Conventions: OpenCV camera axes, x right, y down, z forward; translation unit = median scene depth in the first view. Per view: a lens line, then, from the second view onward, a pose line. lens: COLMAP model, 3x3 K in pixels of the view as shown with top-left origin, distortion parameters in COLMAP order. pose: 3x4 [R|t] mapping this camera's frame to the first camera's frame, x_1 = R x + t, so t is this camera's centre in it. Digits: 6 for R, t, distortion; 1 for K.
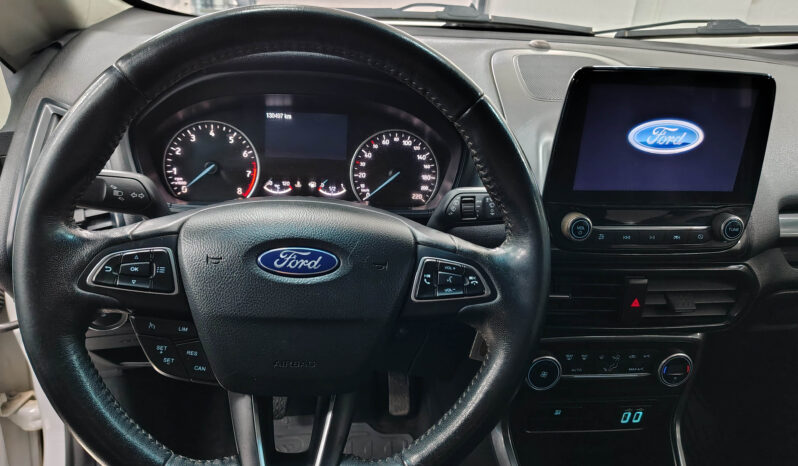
lens RADIAL K [[590.2, 0, 399.0], [0, 590.2, 233.0], [0, 0, 1]] dist [0.002759, -0.003991]
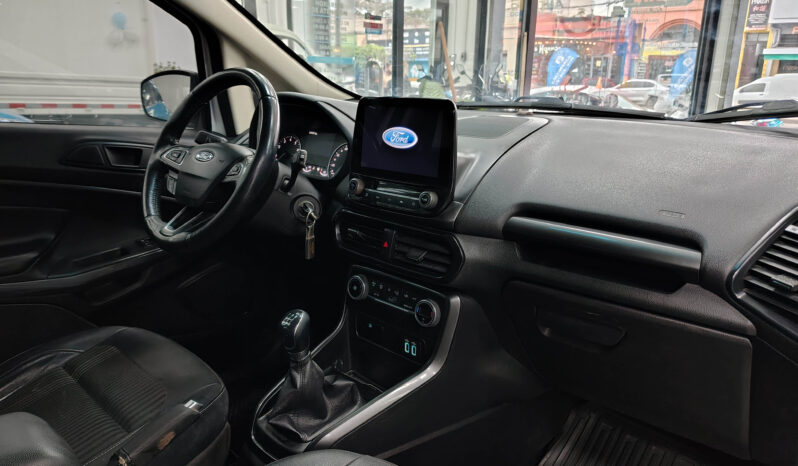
lens RADIAL K [[574.9, 0, 399.0], [0, 574.9, 233.0], [0, 0, 1]] dist [0.008410, -0.003655]
pose [[0.644021, 0.141895, -0.751733, 1.512607], [-0.313690, 0.945219, -0.090327, 0.208734], [0.697736, 0.293984, 0.653252, 0.026230]]
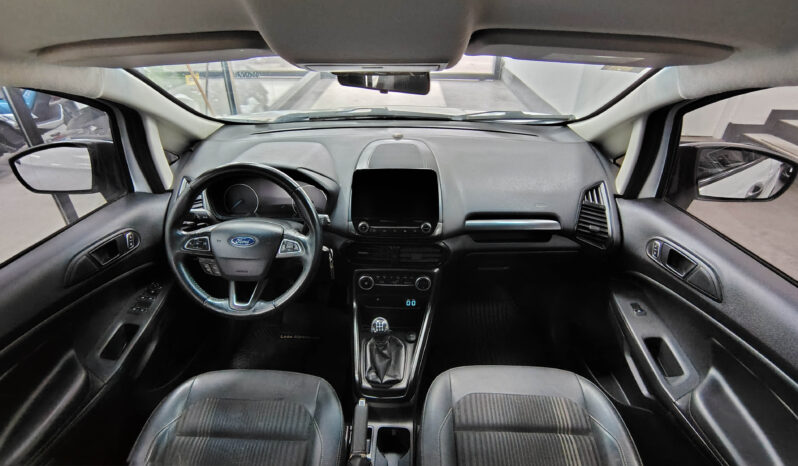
lens RADIAL K [[430.8, 0, 393.2], [0, 430.8, 224.3], [0, 0, 1]] dist [0.021189, 0.000229]
pose [[0.984485, 0.013010, -0.174984, 0.702782], [-0.002260, 0.998105, 0.061493, -0.130646], [0.175452, -0.060143, 0.982649, -0.808956]]
